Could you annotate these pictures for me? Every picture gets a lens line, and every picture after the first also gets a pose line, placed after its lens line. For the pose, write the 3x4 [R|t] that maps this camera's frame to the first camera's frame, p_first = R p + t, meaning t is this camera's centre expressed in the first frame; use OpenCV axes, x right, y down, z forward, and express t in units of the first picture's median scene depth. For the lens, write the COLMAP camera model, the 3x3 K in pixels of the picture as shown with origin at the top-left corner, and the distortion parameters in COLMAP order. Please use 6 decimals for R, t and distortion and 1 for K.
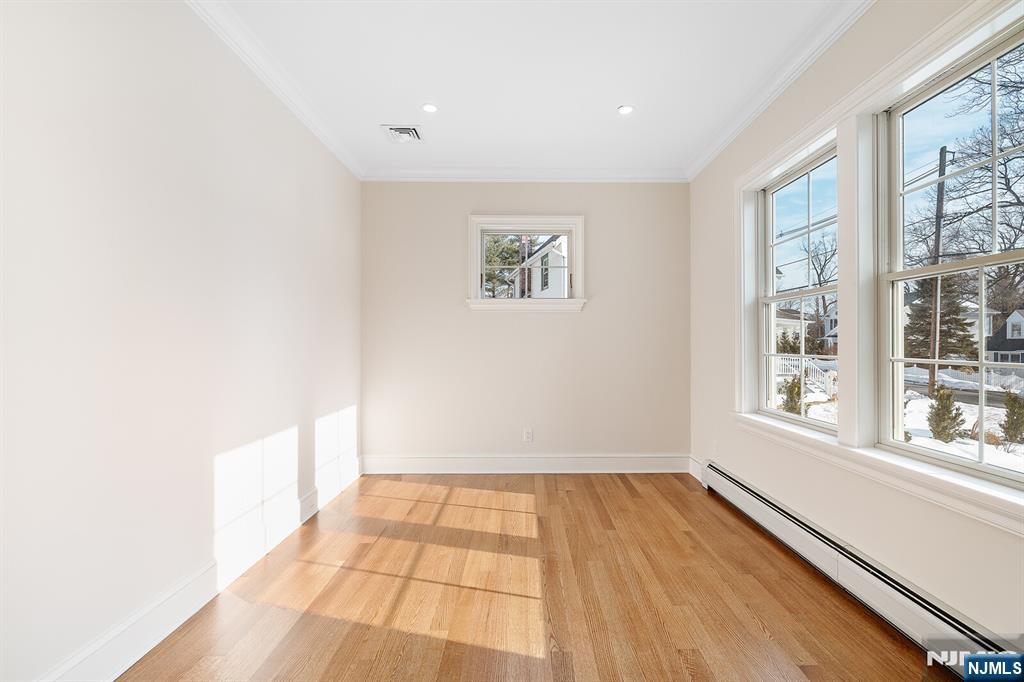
lens RADIAL K [[443.8, 0, 513.4], [0, 443.8, 339.9], [0, 0, 1]] dist [0.000205, 0.000386]
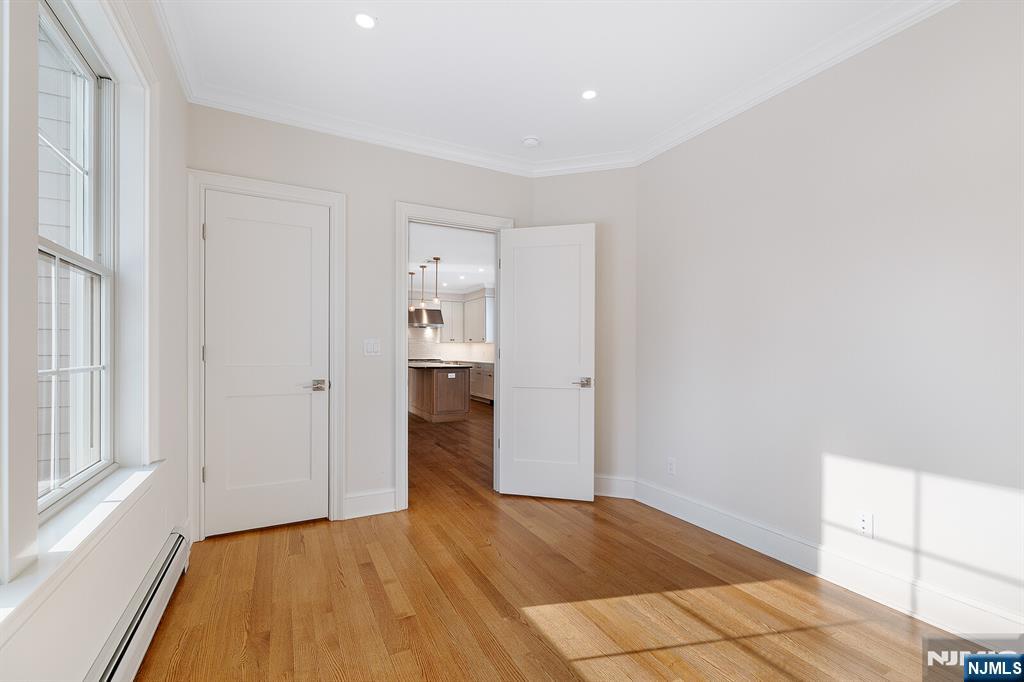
lens RADIAL K [[443.8, 0, 513.0], [0, 443.8, 346.5], [0, 0, 1]] dist [0.000205, 0.000386]
pose [[-0.890370, -0.005908, -0.455200, 0.577953], [-0.003604, 0.999976, -0.005929, 0.013559], [0.455224, -0.003638, -0.890369, 1.859207]]
